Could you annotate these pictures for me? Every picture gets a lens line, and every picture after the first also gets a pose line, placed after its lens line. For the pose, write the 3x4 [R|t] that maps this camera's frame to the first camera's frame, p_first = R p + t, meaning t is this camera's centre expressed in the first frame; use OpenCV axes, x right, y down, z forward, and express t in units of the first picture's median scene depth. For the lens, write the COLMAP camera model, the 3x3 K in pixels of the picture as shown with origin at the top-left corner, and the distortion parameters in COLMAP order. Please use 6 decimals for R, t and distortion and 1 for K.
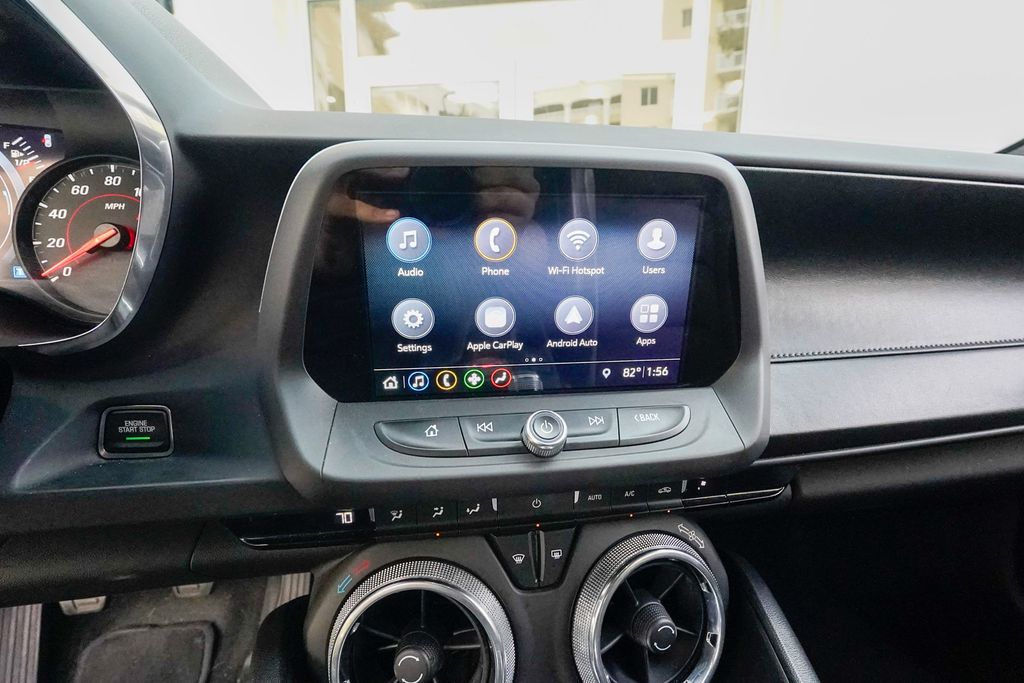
lens RADIAL K [[470.0, 0, 508.6], [0, 470.0, 344.3], [0, 0, 1]] dist [-0.018107, 0.009131]
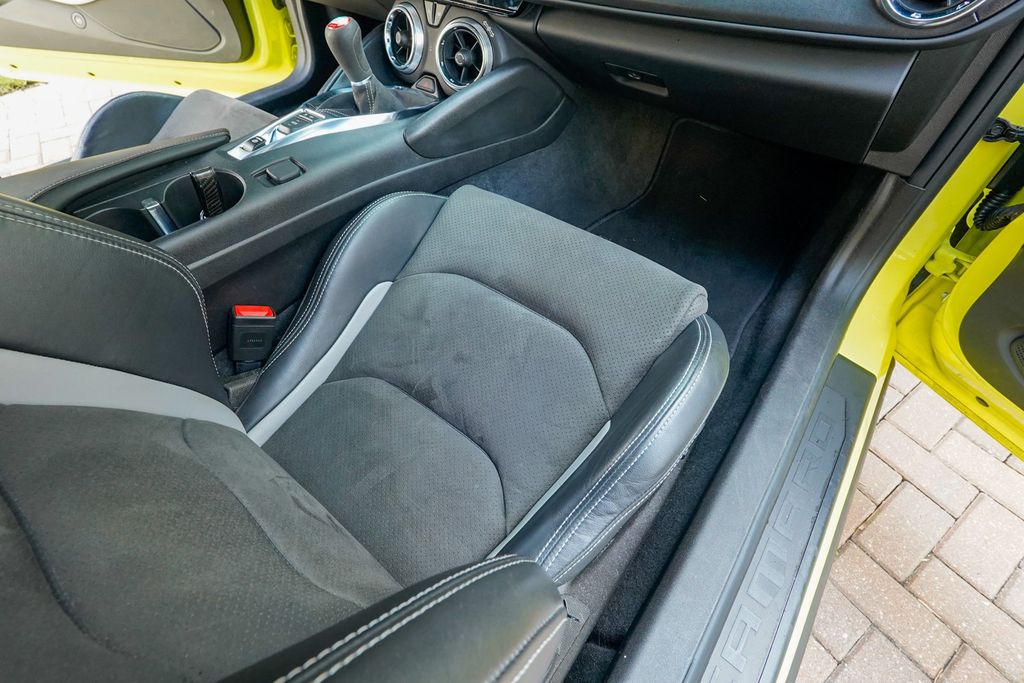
lens RADIAL K [[470.0, 0, 508.2], [0, 470.0, 342.4], [0, 0, 1]] dist [-0.018107, 0.009131]
pose [[0.669398, 0.570150, -0.476272, 2.820597], [-0.148809, 0.731007, 0.665946, -0.025302], [0.727848, -0.374910, 0.574178, -1.011038]]
